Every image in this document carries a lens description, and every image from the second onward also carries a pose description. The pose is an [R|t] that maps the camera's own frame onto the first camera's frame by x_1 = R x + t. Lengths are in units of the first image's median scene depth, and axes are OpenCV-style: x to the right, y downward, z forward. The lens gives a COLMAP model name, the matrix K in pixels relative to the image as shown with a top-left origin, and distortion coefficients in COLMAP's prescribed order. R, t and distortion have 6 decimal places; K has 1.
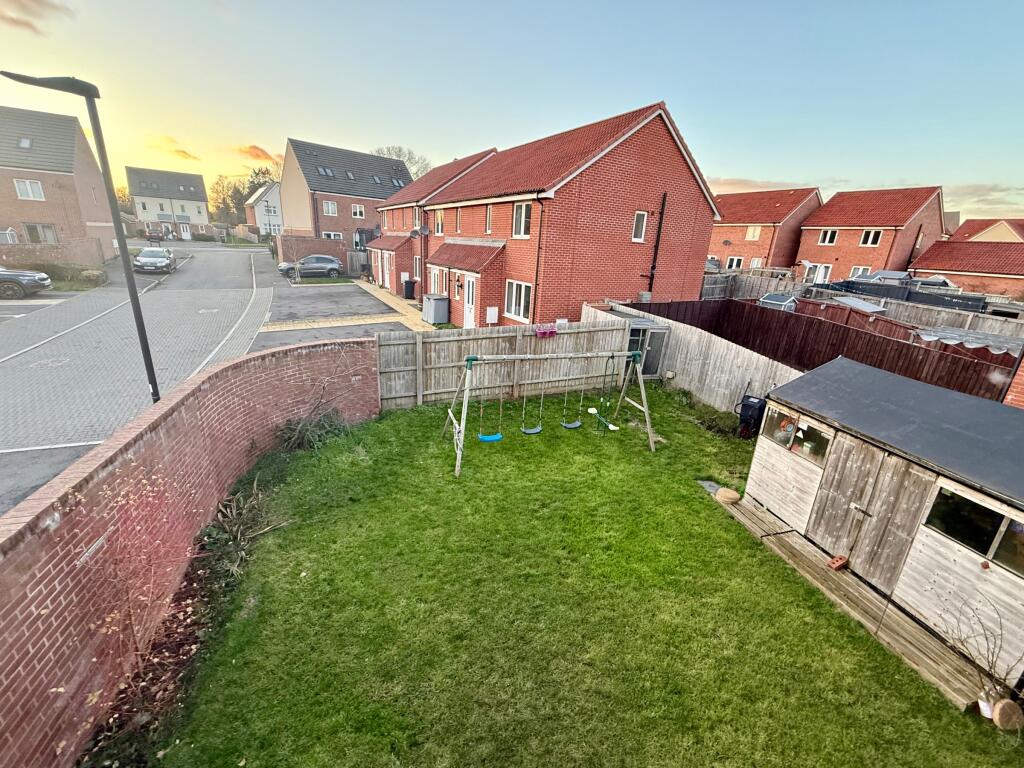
lens RADIAL K [[429.0, 0, 503.2], [0, 429.0, 398.1], [0, 0, 1]] dist [0.002549, 0.000646]
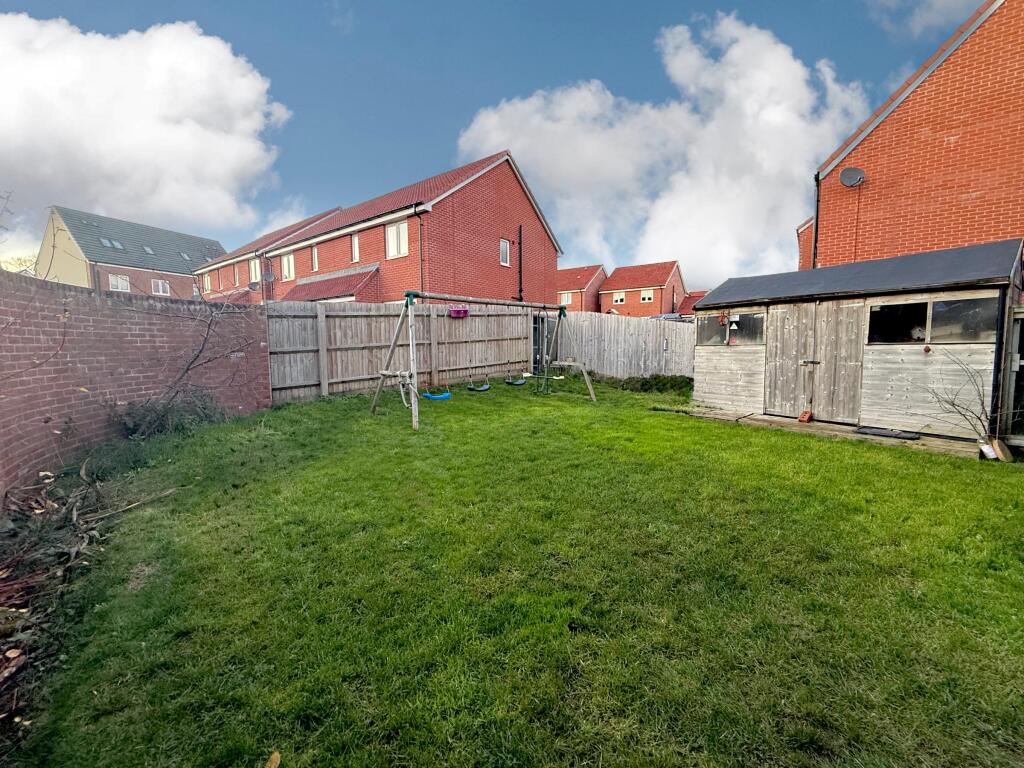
lens RADIAL K [[417.9, 0, 520.3], [0, 417.9, 382.9], [0, 0, 1]] dist [0.001540, 0.000358]
pose [[0.912628, -0.103155, 0.395563, -0.170352], [0.189060, 0.964442, -0.184683, 0.207456], [-0.362446, 0.243332, 0.899679, 0.165196]]
